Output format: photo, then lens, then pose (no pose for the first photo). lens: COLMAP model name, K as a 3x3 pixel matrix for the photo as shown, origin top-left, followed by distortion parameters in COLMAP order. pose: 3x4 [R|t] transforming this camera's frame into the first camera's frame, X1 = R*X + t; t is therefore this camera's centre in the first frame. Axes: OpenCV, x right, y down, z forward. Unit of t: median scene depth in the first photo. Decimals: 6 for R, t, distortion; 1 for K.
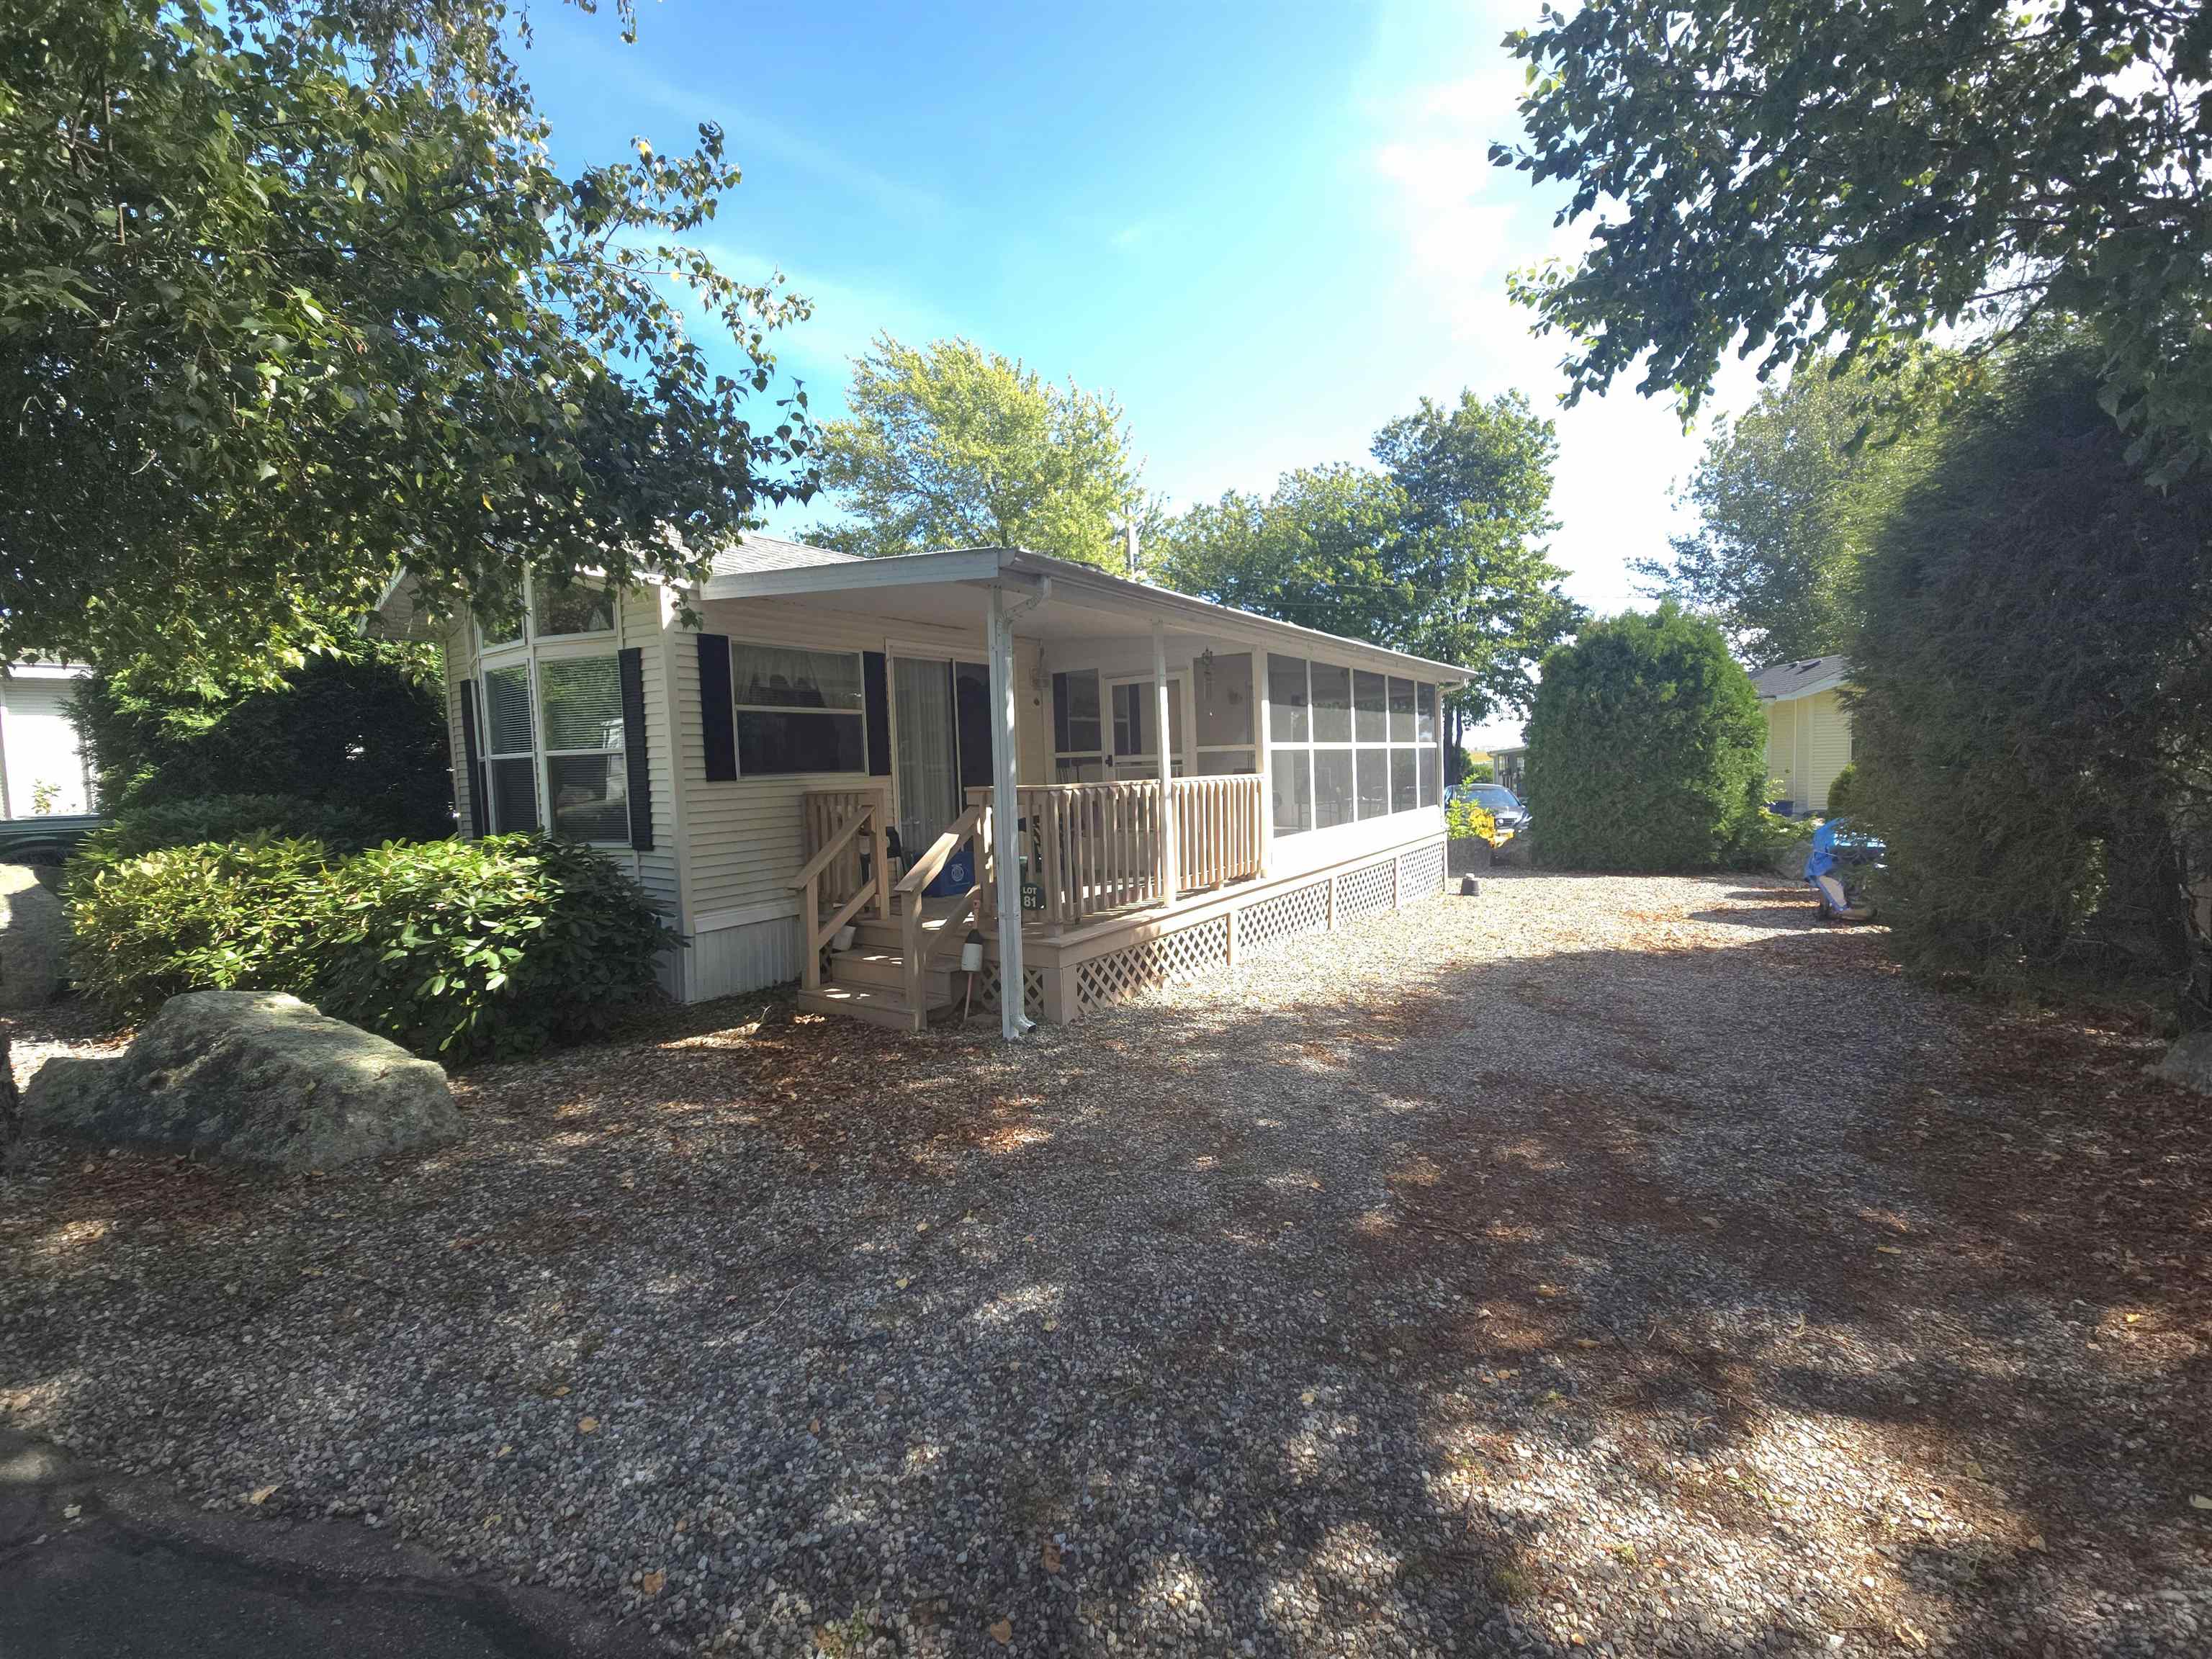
lens RADIAL K [[893.5, 0, 1106.3], [0, 893.5, 820.2], [0, 0, 1]] dist [0.016377, -0.009161]
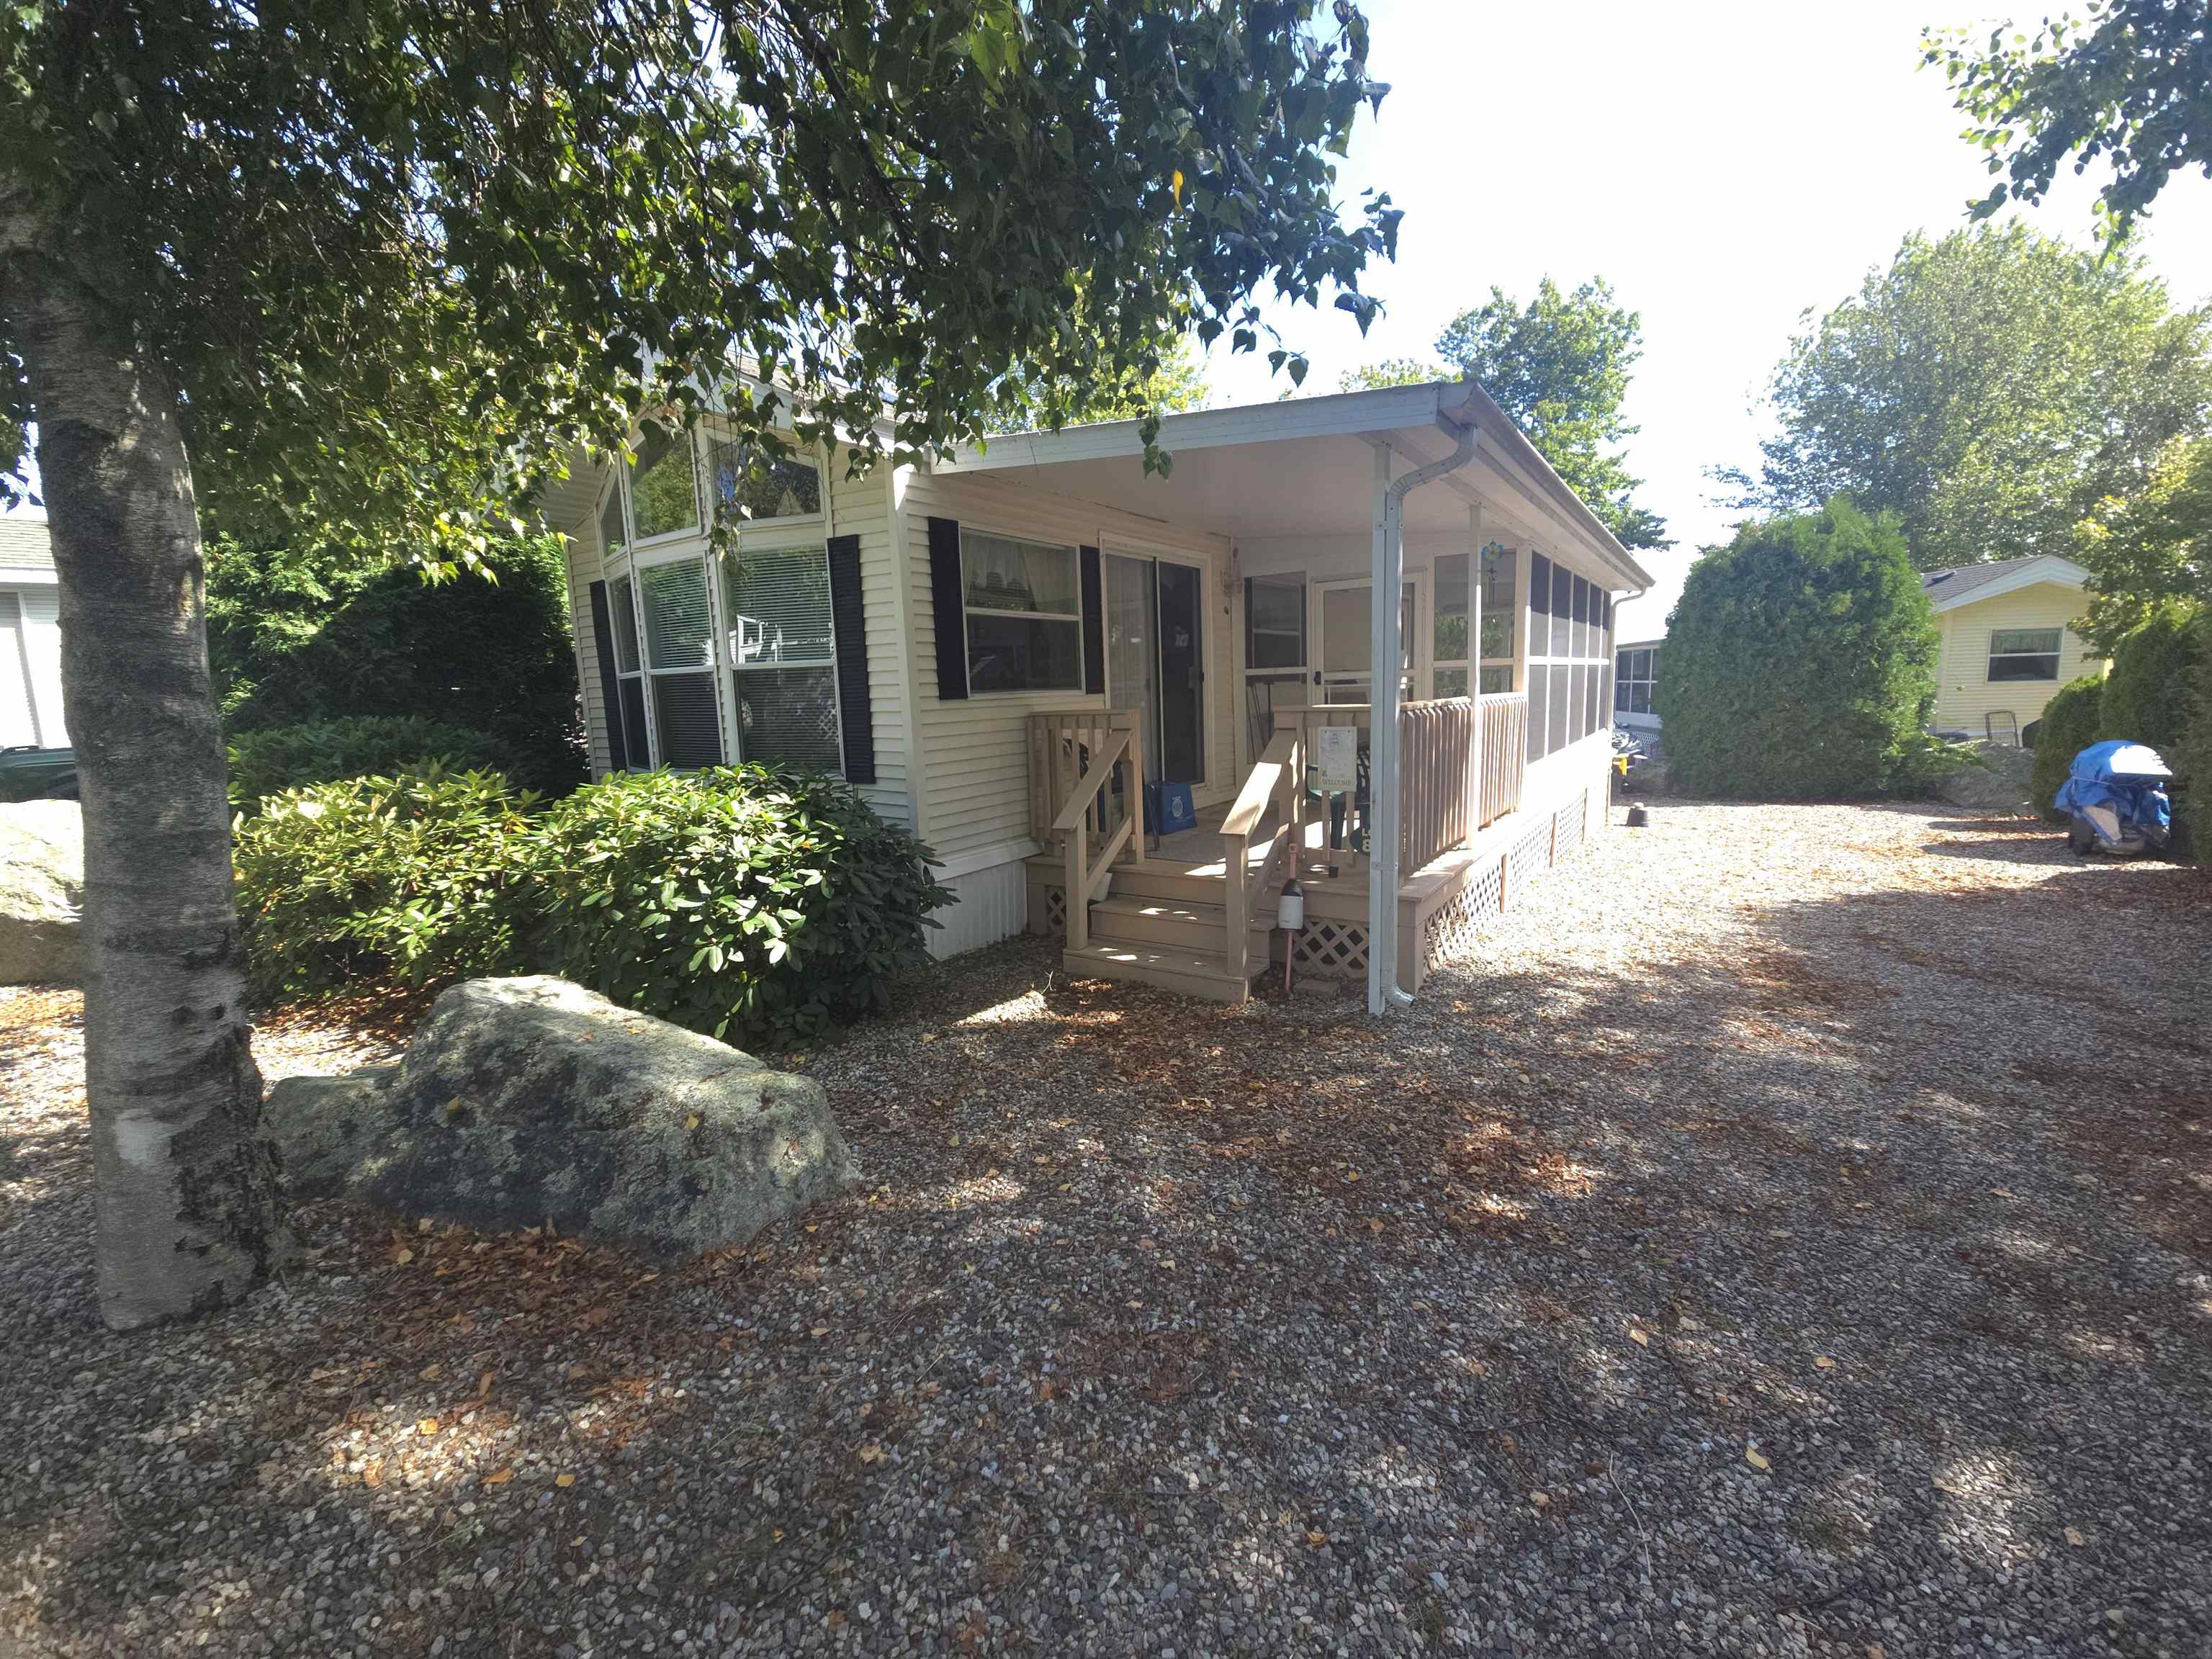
lens RADIAL K [[893.5, 0, 1106.3], [0, 893.5, 820.2], [0, 0, 1]] dist [0.016377, -0.009161]
pose [[0.999967, -0.002206, 0.007871, -0.269383], [0.001536, 0.996457, 0.084094, -0.001831], [-0.008029, -0.084079, 0.996427, 0.148168]]
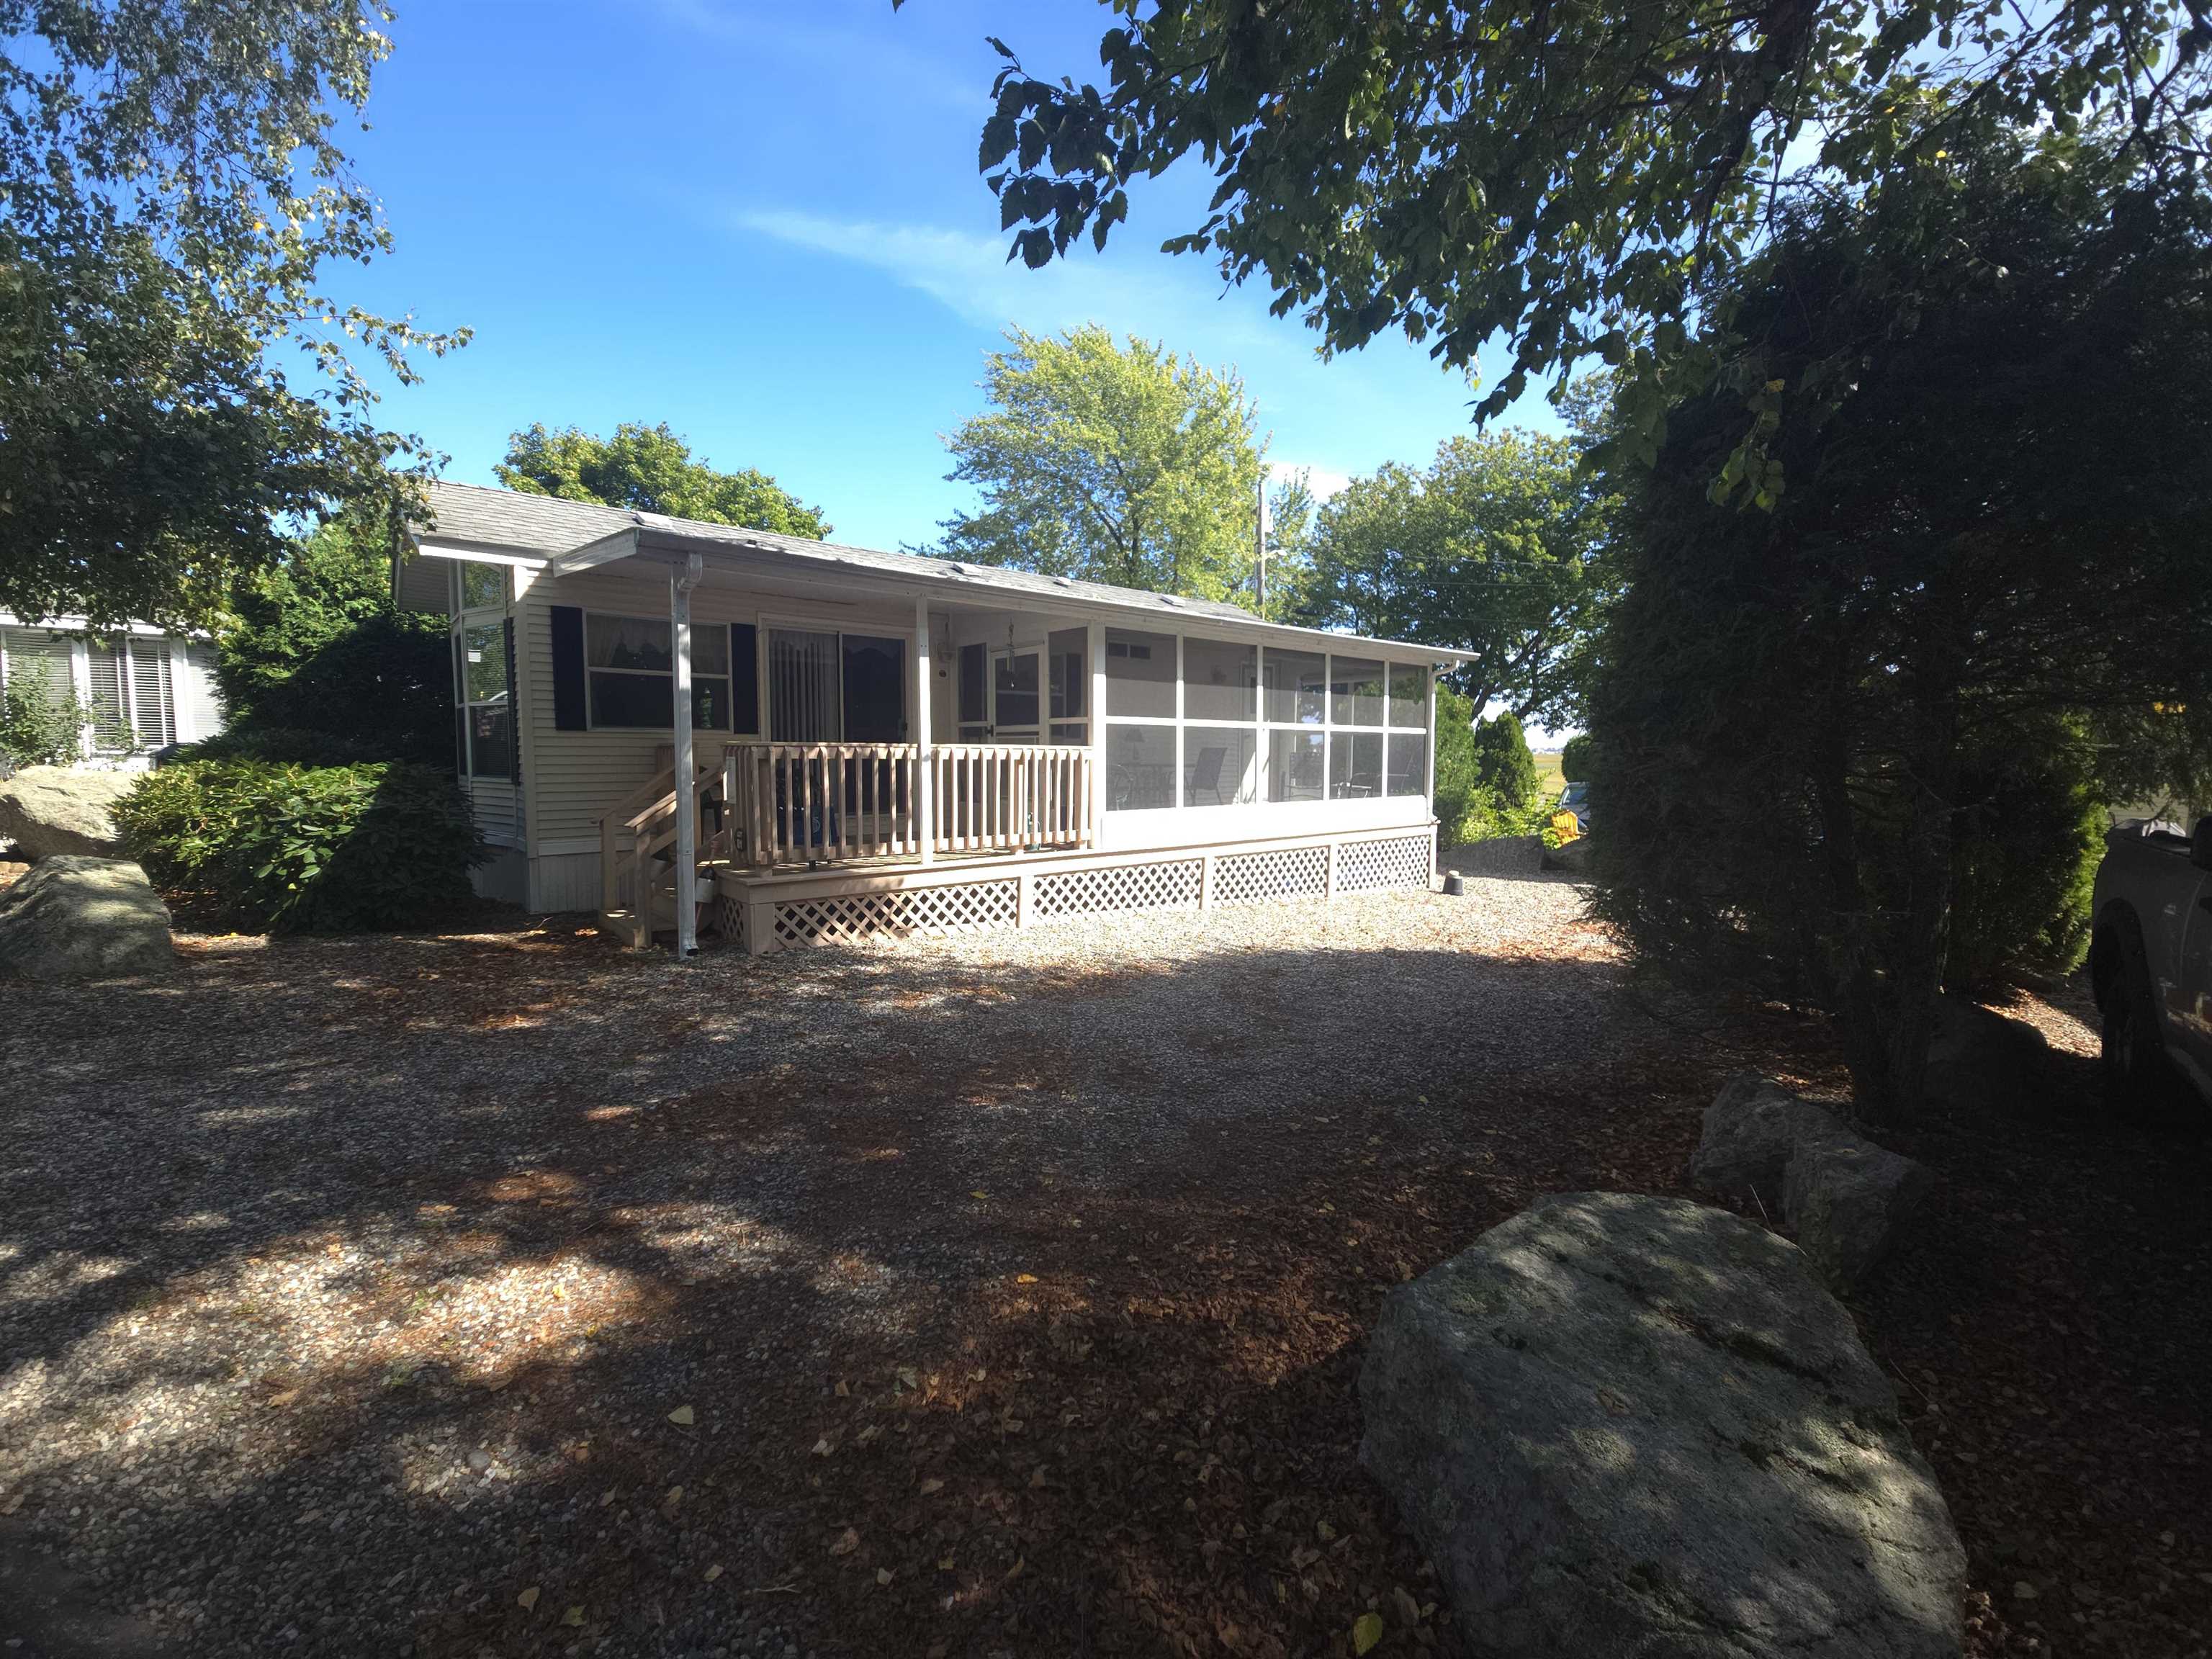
lens RADIAL K [[893.5, 0, 1106.3], [0, 893.5, 820.2], [0, 0, 1]] dist [0.016377, -0.009161]
pose [[0.966907, 0.058885, -0.248243, 0.512984], [-0.054419, 0.998210, 0.024819, 0.006376], [0.249260, -0.010488, 0.968380, 0.020269]]
